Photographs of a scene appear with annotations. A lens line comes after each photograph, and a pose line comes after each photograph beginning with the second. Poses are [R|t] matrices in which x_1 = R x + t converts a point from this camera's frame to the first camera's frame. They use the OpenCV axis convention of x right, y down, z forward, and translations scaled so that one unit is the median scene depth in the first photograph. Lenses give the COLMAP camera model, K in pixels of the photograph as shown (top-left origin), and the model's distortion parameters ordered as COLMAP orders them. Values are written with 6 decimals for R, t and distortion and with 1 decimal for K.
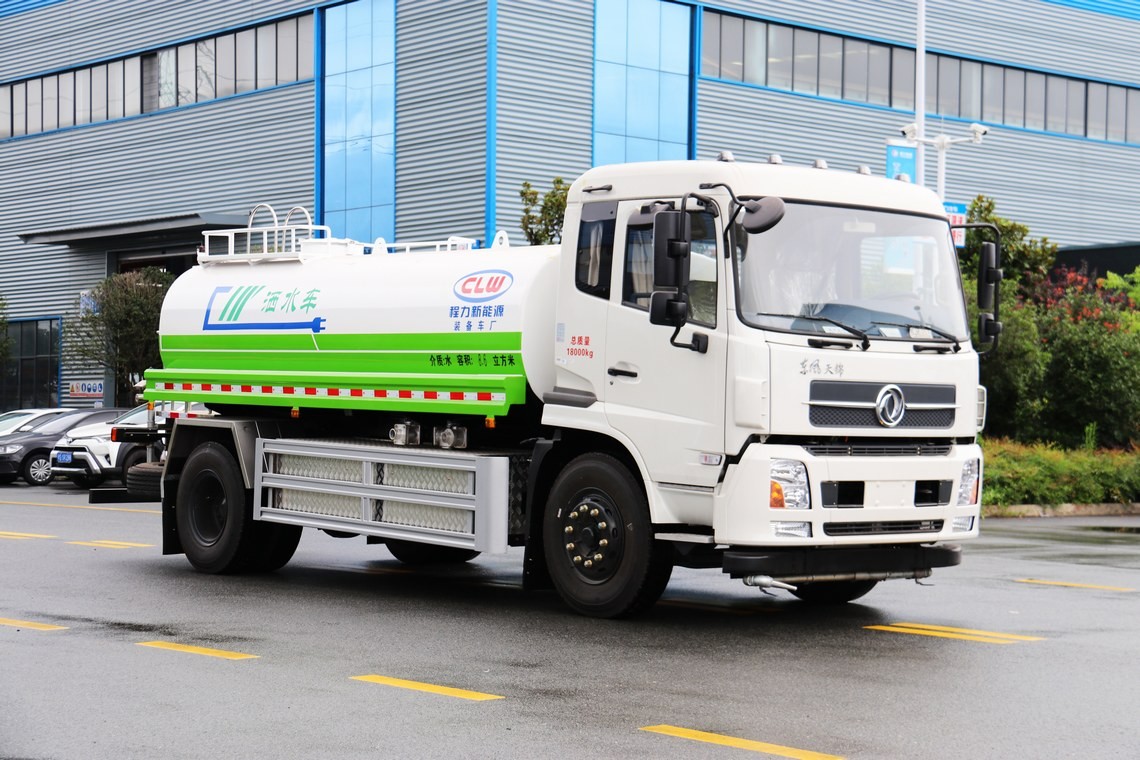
lens RADIAL K [[2072.2, 0, 565.7], [0, 2072.2, 386.8], [0, 0, 1]] dist [0.202601, 0.000000]
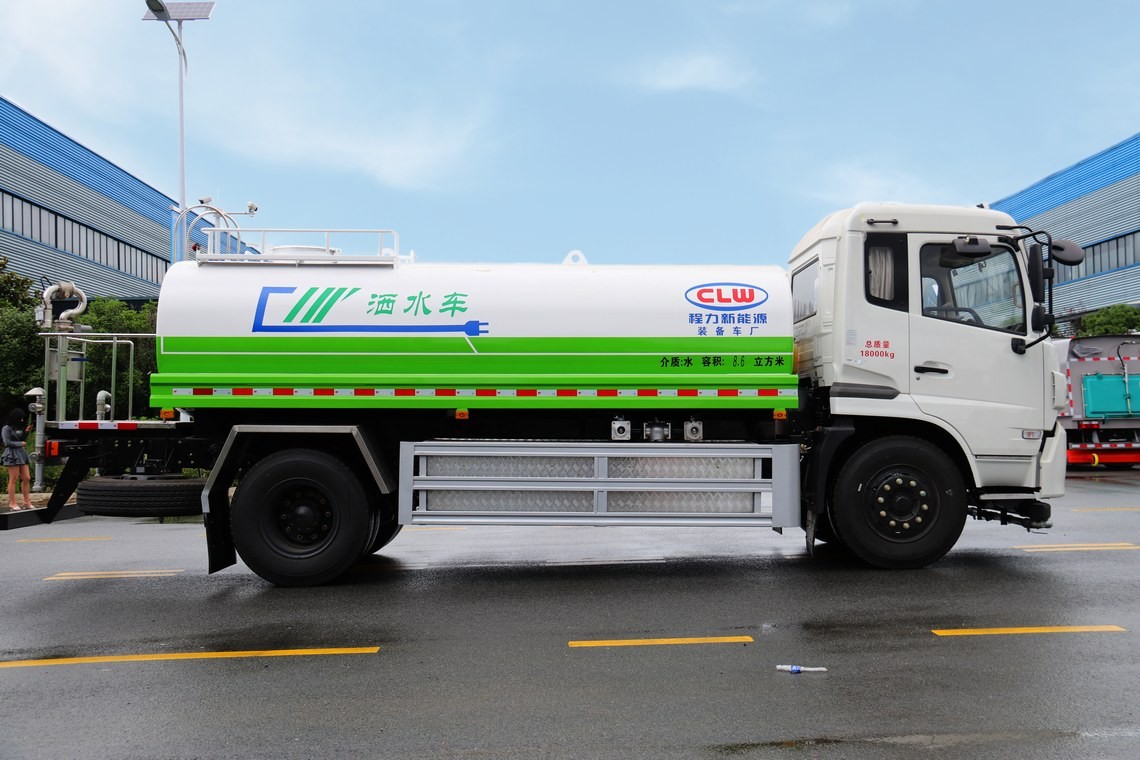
lens RADIAL K [[1230.2, 0, 574.6], [0, 1230.2, 380.8], [0, 0, 1]] dist [-0.031498, 0.000000]
pose [[0.623992, -0.022461, 0.781108, -0.618361], [0.014219, 0.999748, 0.017389, -0.014802], [-0.781301, 0.000256, 0.624154, 0.634639]]
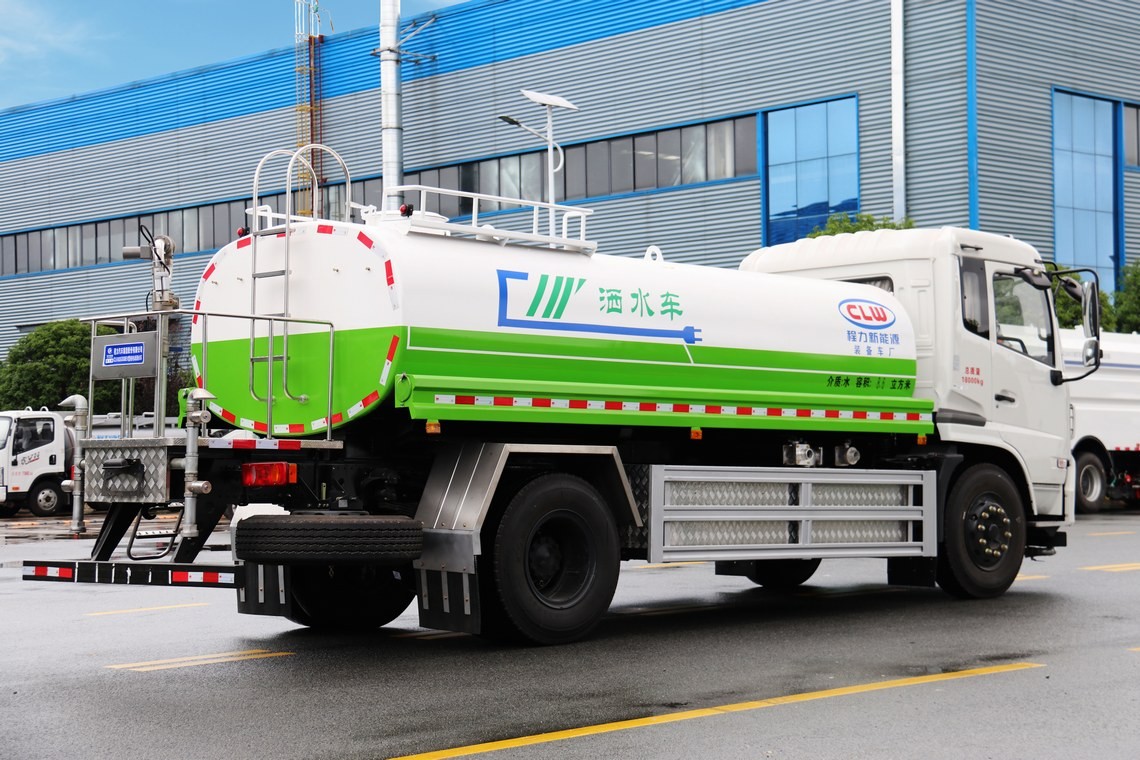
lens RADIAL K [[2072.2, 0, 560.1], [0, 2072.2, 304.7], [0, 0, 1]] dist [0.202601, 0.000000]
pose [[-0.069973, 0.015472, 0.997429, -1.106851], [-0.042535, 0.998924, -0.018479, -0.026069], [-0.996642, -0.043719, -0.069240, 1.224988]]
